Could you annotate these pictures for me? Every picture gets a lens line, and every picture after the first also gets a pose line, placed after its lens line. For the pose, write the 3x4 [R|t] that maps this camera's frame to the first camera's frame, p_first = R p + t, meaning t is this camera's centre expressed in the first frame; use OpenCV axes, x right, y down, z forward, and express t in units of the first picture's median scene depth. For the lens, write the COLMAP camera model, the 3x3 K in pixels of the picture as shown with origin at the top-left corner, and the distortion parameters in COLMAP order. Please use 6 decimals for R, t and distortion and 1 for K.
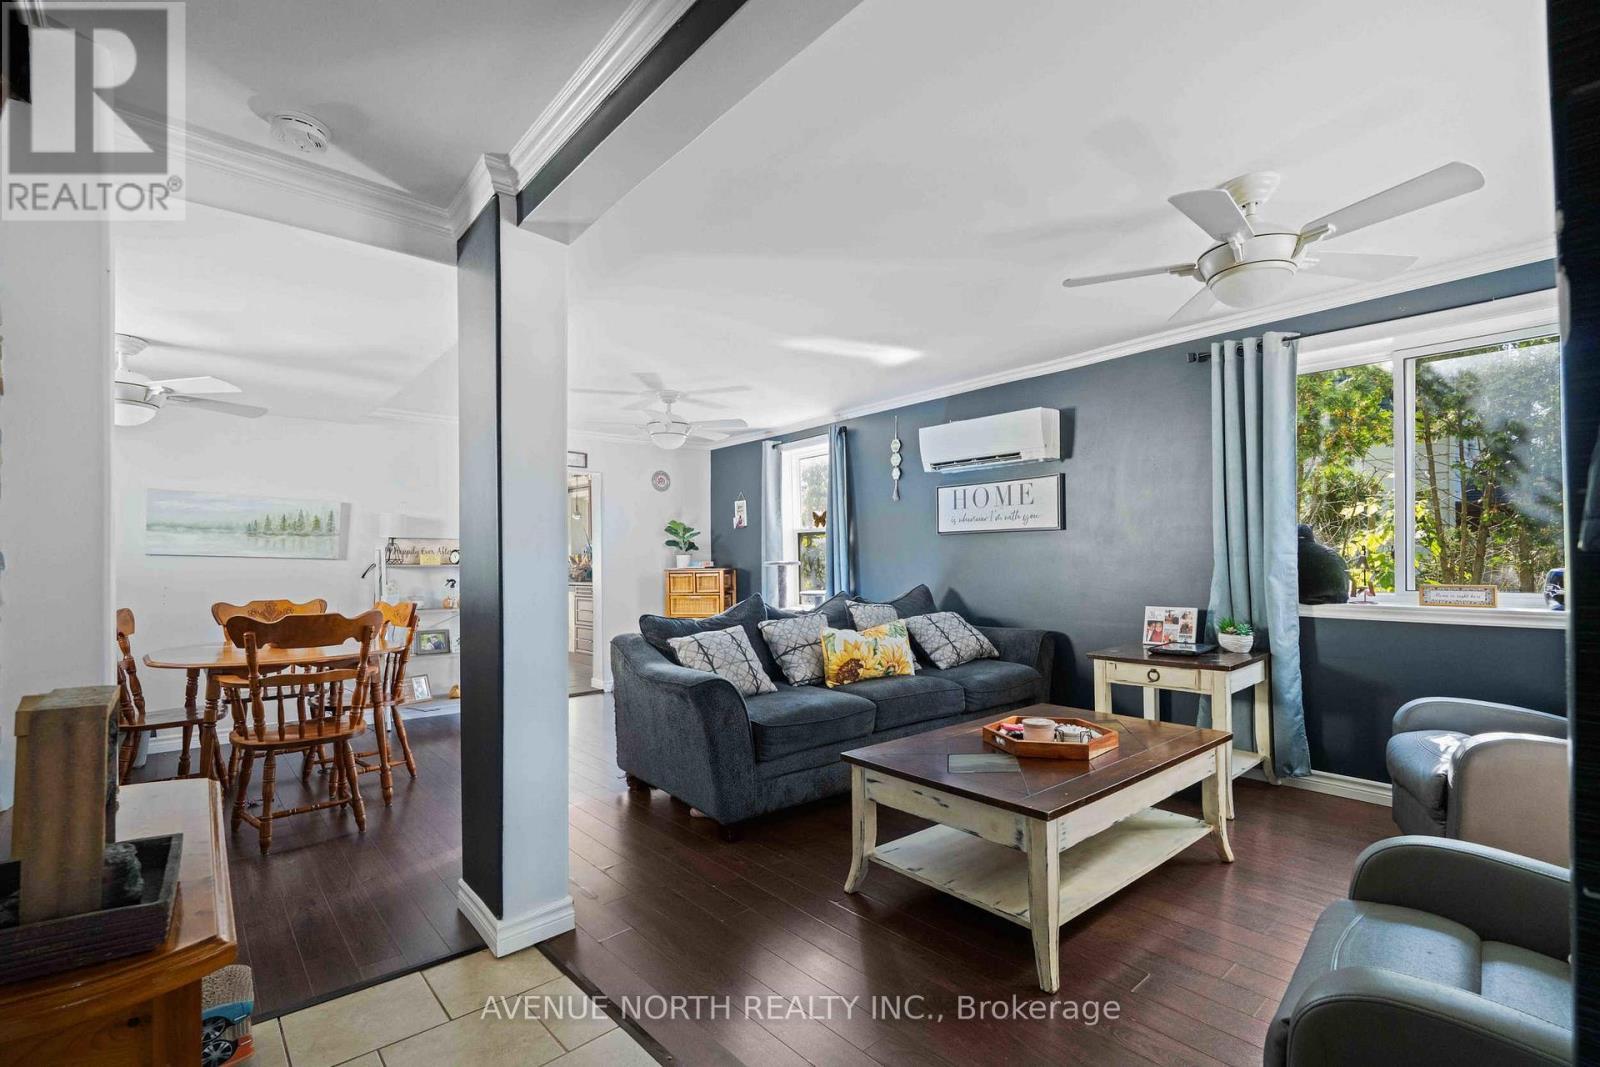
lens RADIAL K [[721.7, 0, 800.7], [0, 721.7, 547.9], [0, 0, 1]] dist [0.000386, 0.000103]
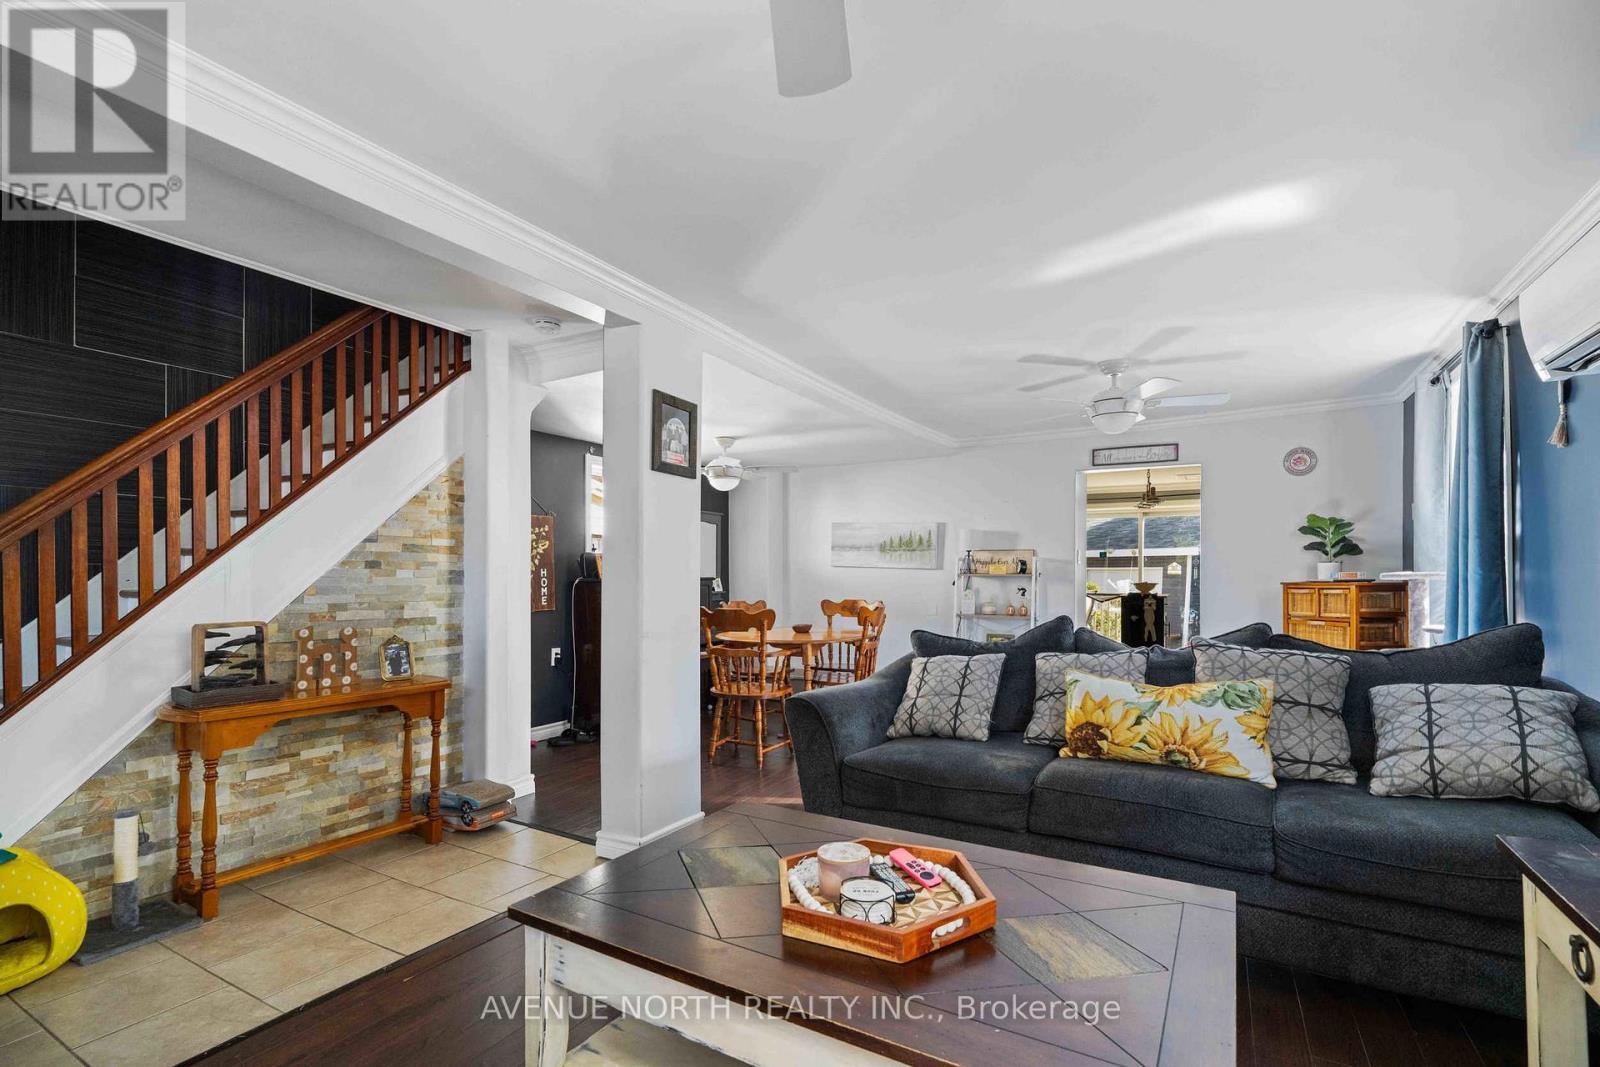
lens RADIAL K [[721.7, 0, 820.0], [0, 721.7, 570.2], [0, 0, 1]] dist [0.000386, 0.000103]
pose [[0.349330, 0.002254, -0.936997, 0.474926], [0.018231, 0.999791, 0.009202, 0.002532], [0.936822, -0.020297, 0.349216, 0.422796]]
